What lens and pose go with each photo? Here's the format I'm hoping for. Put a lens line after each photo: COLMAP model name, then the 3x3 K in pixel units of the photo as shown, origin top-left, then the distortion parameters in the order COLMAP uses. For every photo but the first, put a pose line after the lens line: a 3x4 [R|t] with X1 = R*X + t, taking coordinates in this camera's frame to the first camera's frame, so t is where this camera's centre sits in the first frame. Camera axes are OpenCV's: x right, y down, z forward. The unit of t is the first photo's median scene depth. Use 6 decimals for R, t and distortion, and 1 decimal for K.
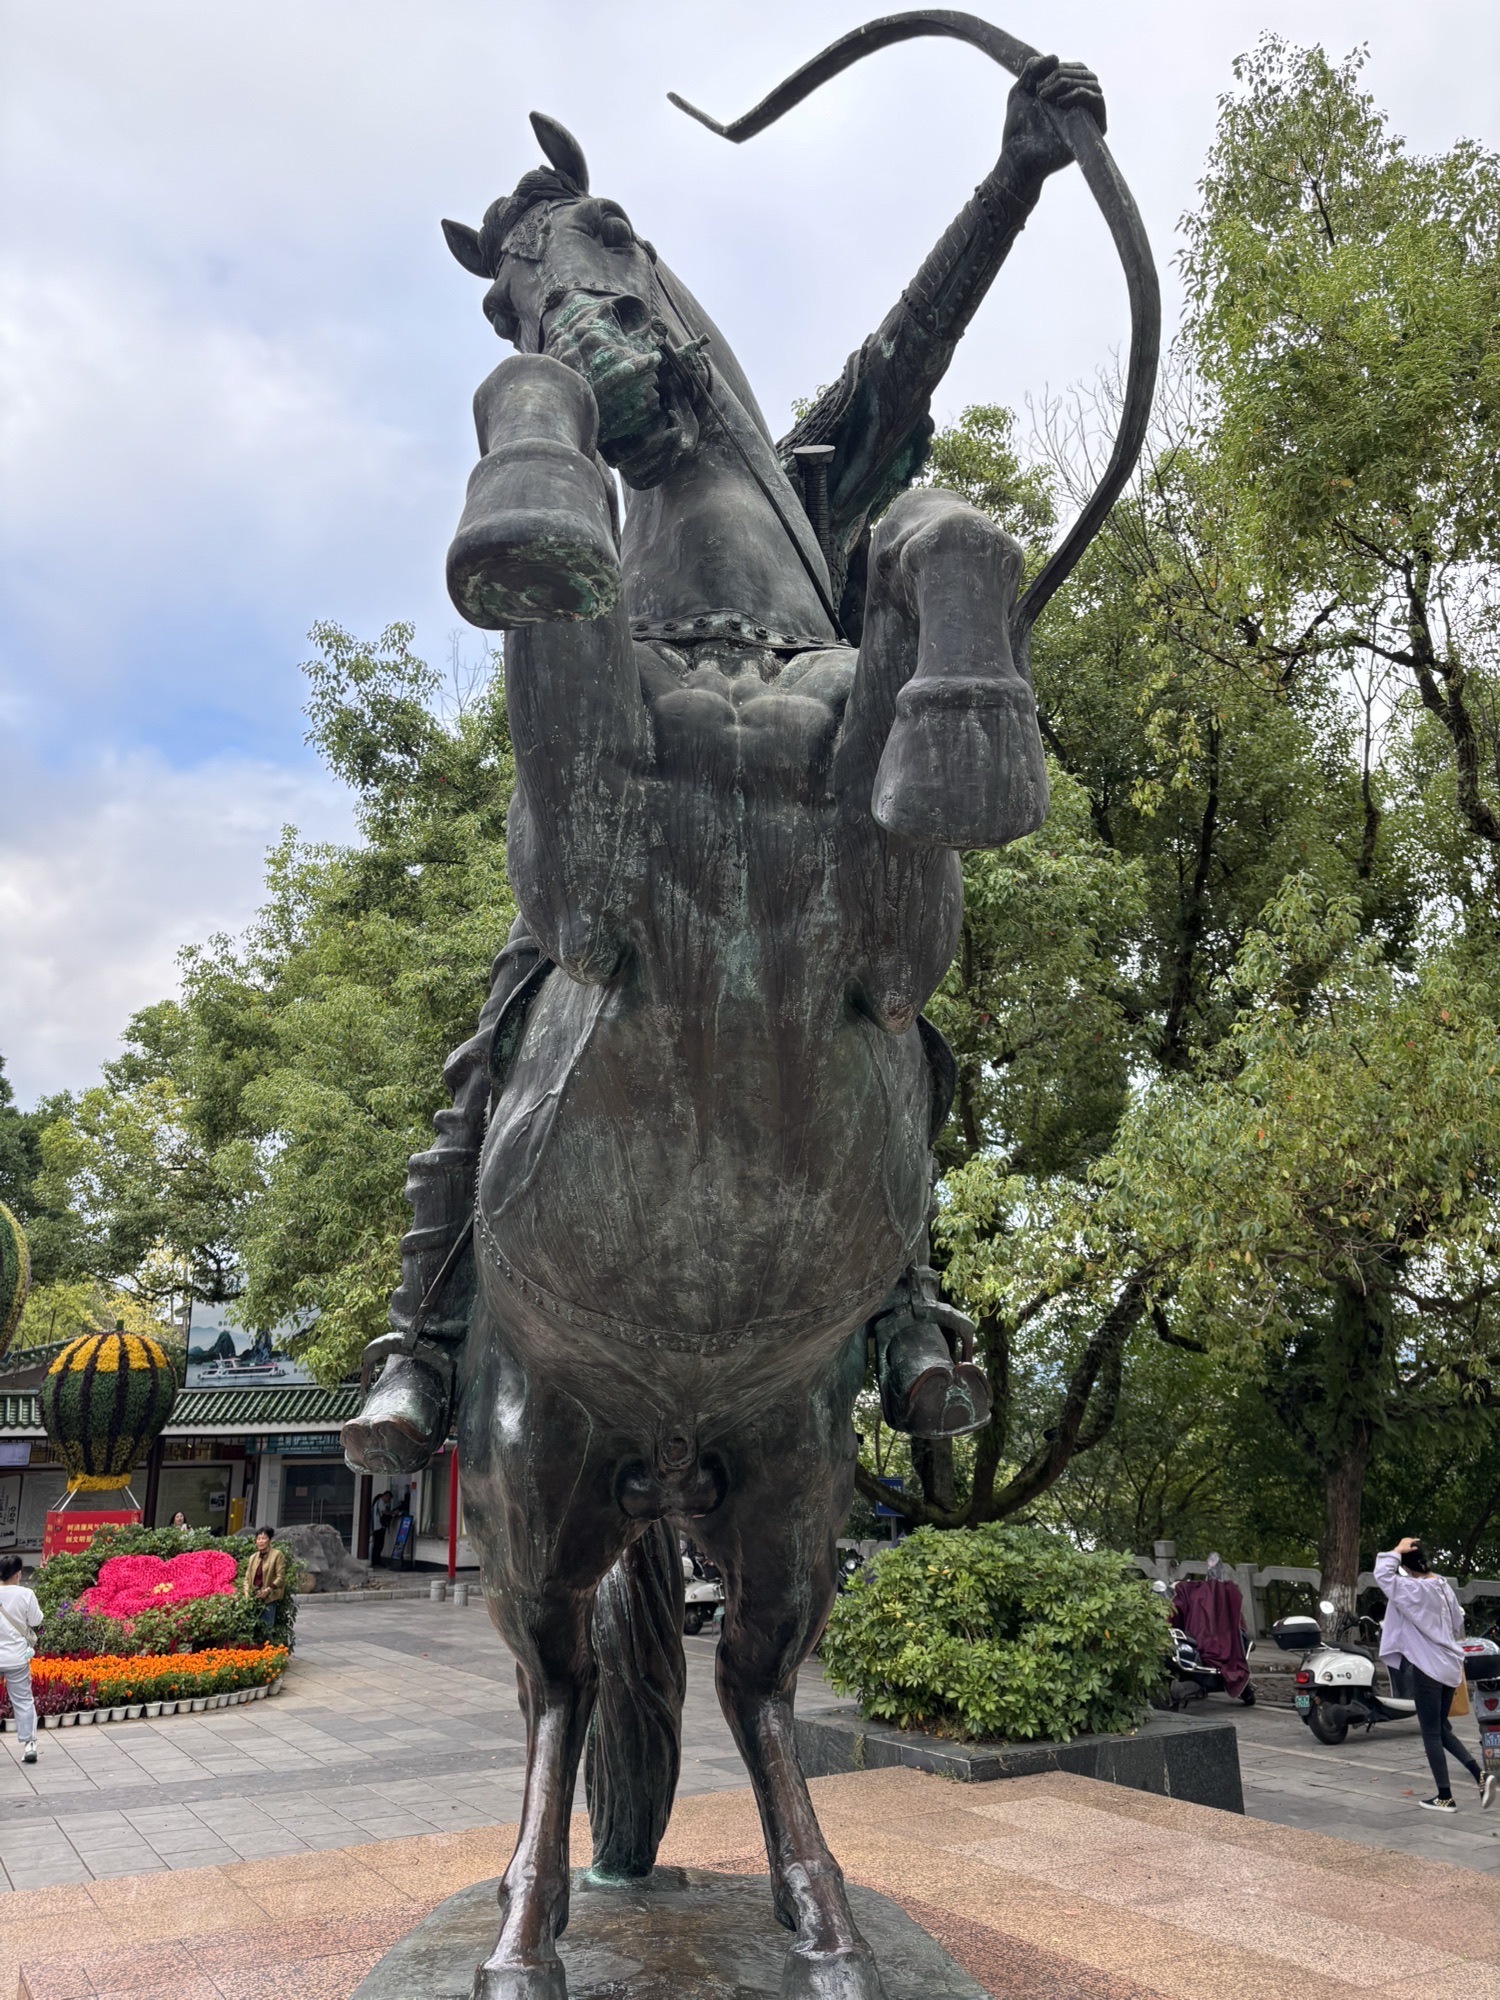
lens RADIAL K [[1455.4, 0, 750.0], [0, 1455.4, 1000.0], [0, 0, 1]] dist [0.009100, 0.003810]
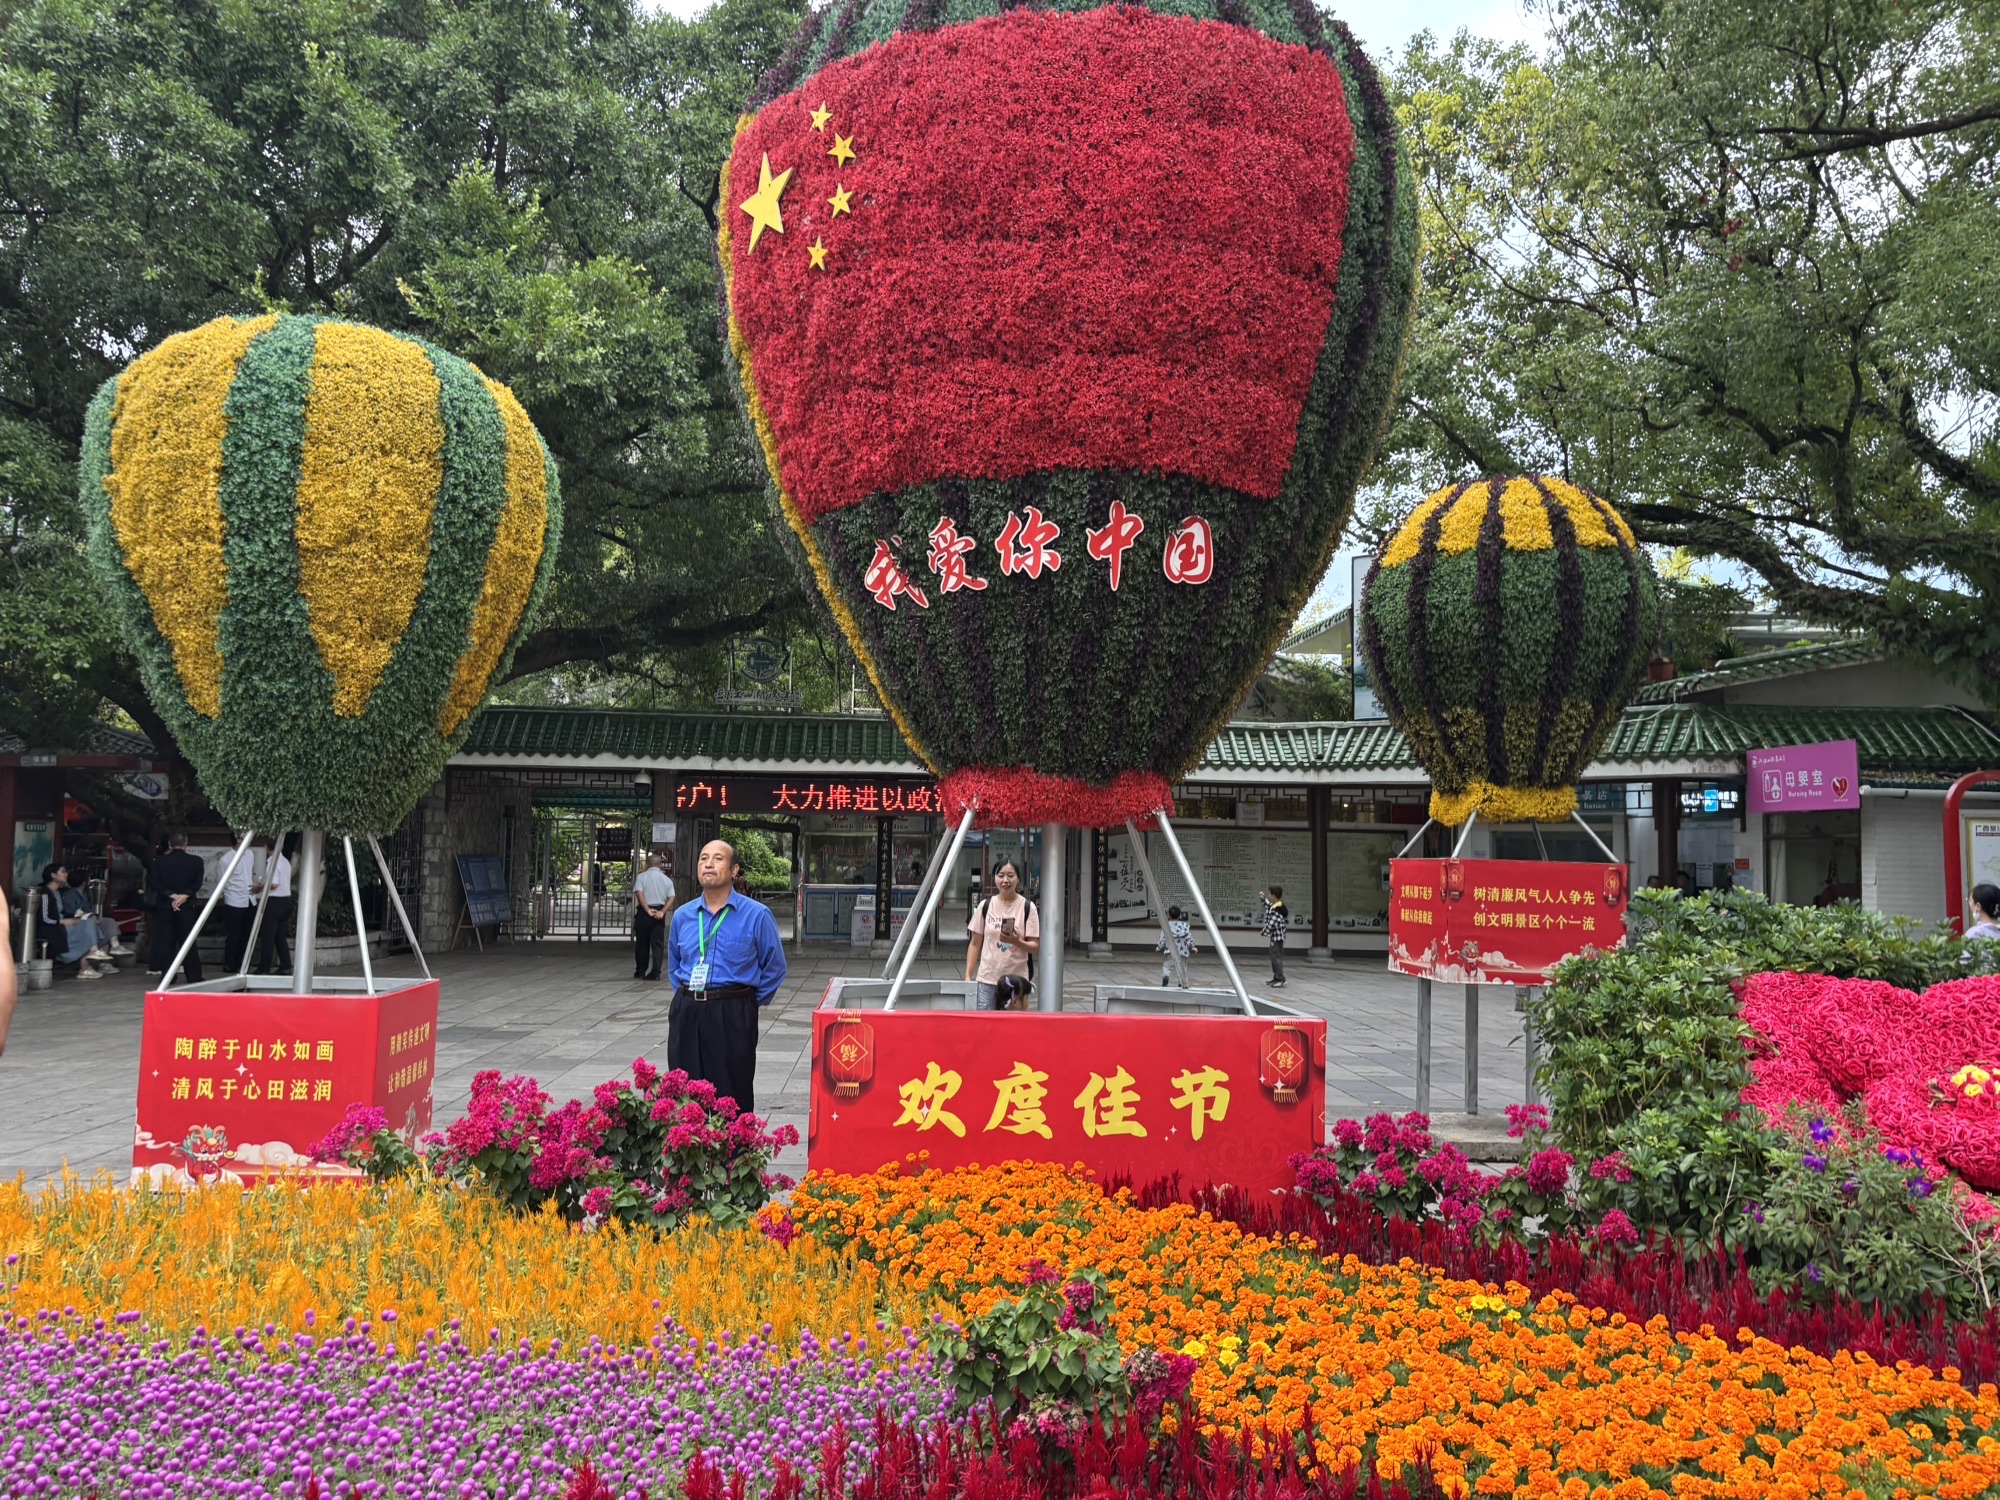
lens RADIAL K [[1455.4, 0, 1007.4], [0, 1455.4, 845.6], [0, 0, 1]] dist [0.009100, 0.003810]
pose [[0.893694, 0.027764, -0.447817, -0.225379], [0.104012, 0.958075, 0.266973, 0.122053], [0.436455, -0.285170, 0.853338, 0.321625]]
